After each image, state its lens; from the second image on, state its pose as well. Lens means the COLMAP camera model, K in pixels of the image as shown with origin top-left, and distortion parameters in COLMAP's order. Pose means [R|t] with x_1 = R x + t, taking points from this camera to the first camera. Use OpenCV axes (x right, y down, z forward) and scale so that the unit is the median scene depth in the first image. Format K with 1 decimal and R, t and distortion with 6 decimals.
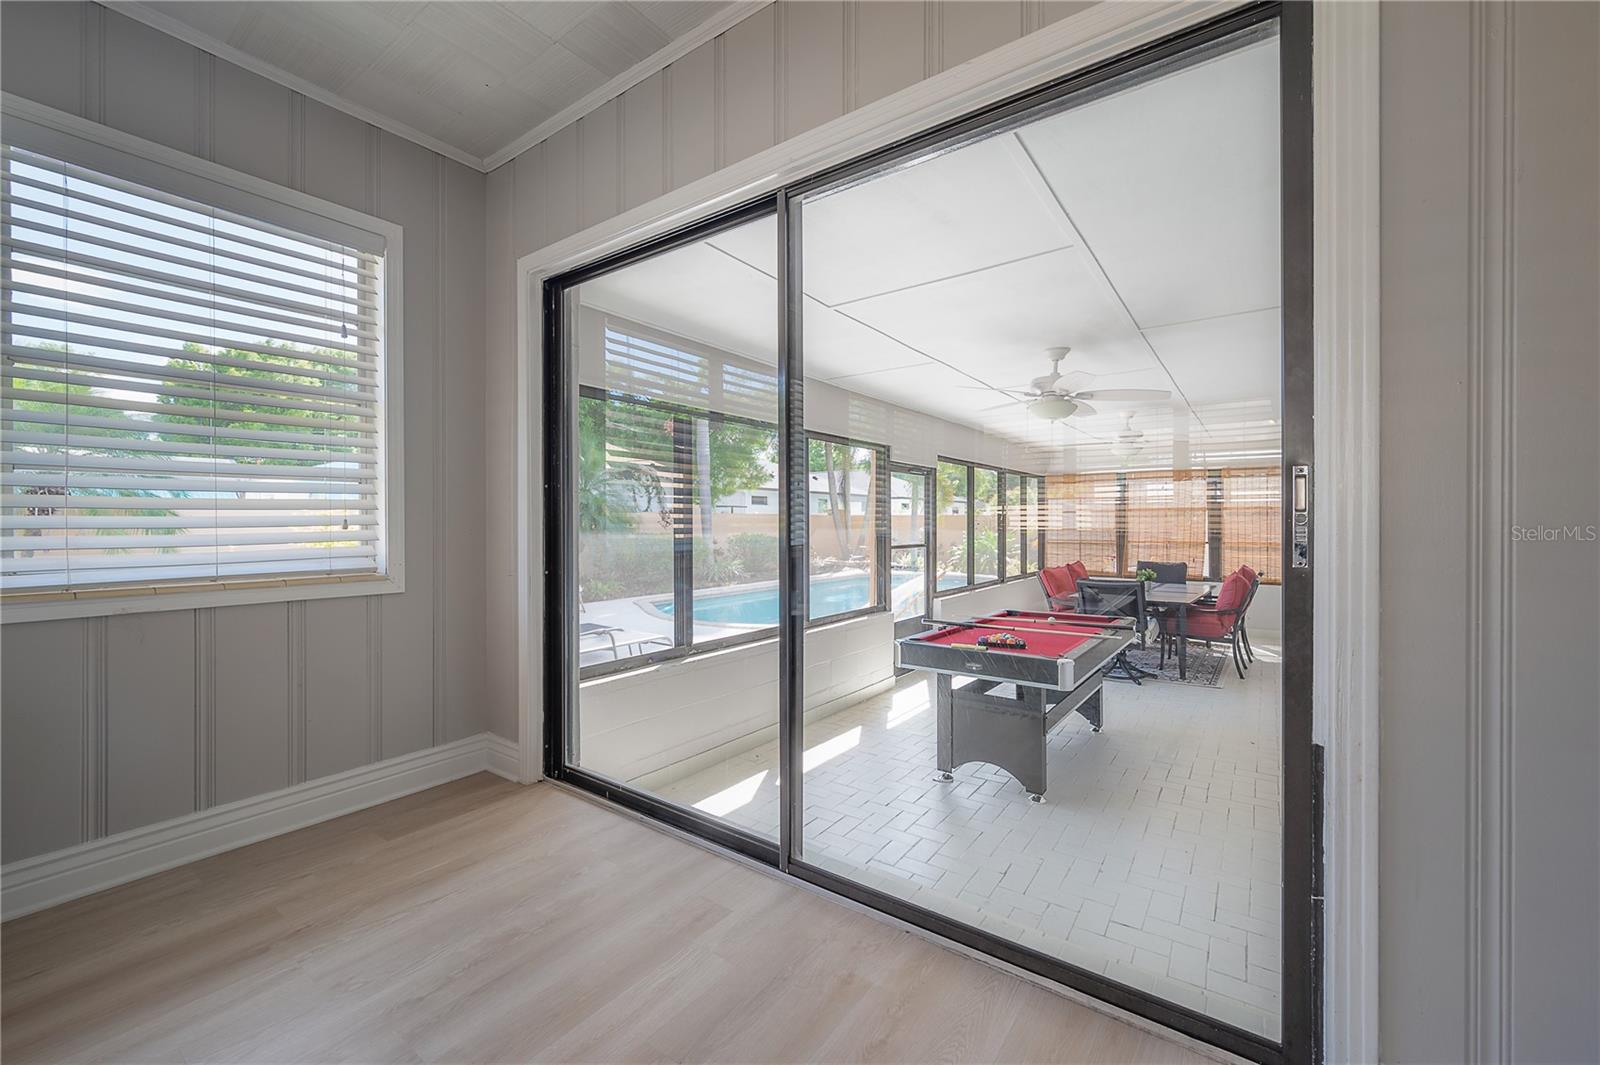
lens RADIAL K [[642.2, 0, 799.5], [0, 642.2, 525.6], [0, 0, 1]] dist [0.002006, 0.000345]
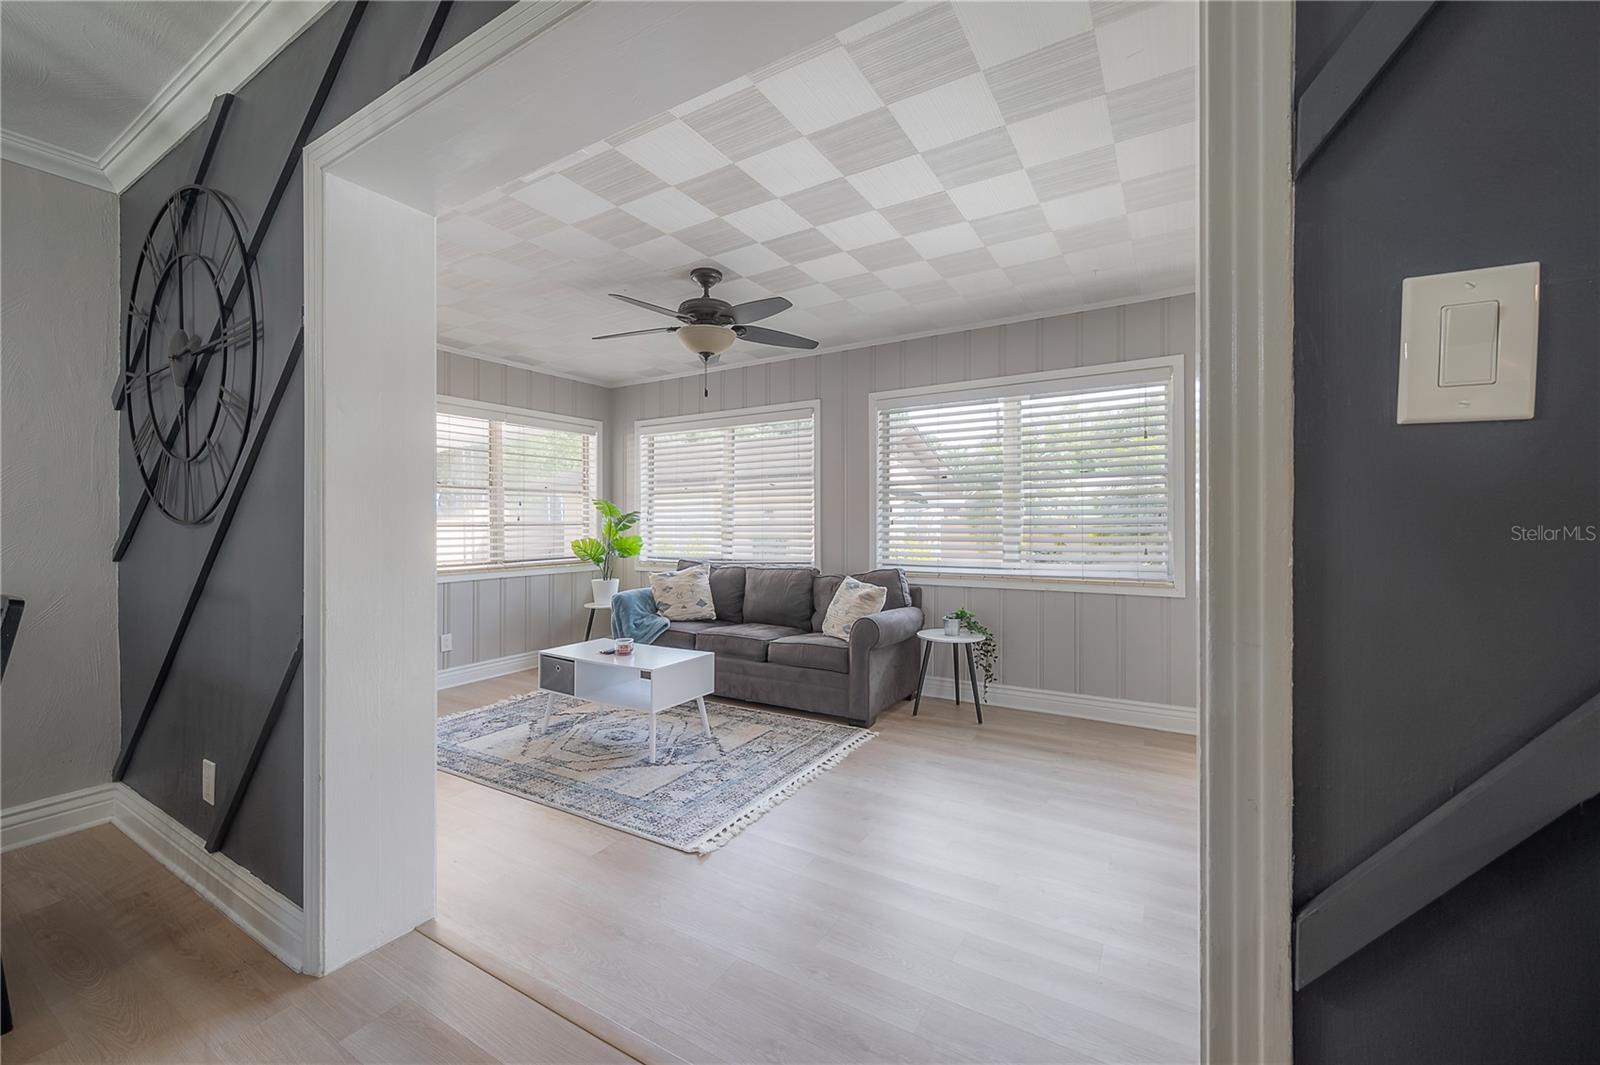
lens RADIAL K [[635.3, 0, 792.4], [0, 635.3, 511.1], [0, 0, 1]] dist [0.001106, 0.000294]
pose [[0.075966, -0.020753, -0.996894, 0.315346], [-0.000614, 0.999782, -0.020859, -0.026401], [0.997110, 0.002196, 0.075937, -0.009487]]
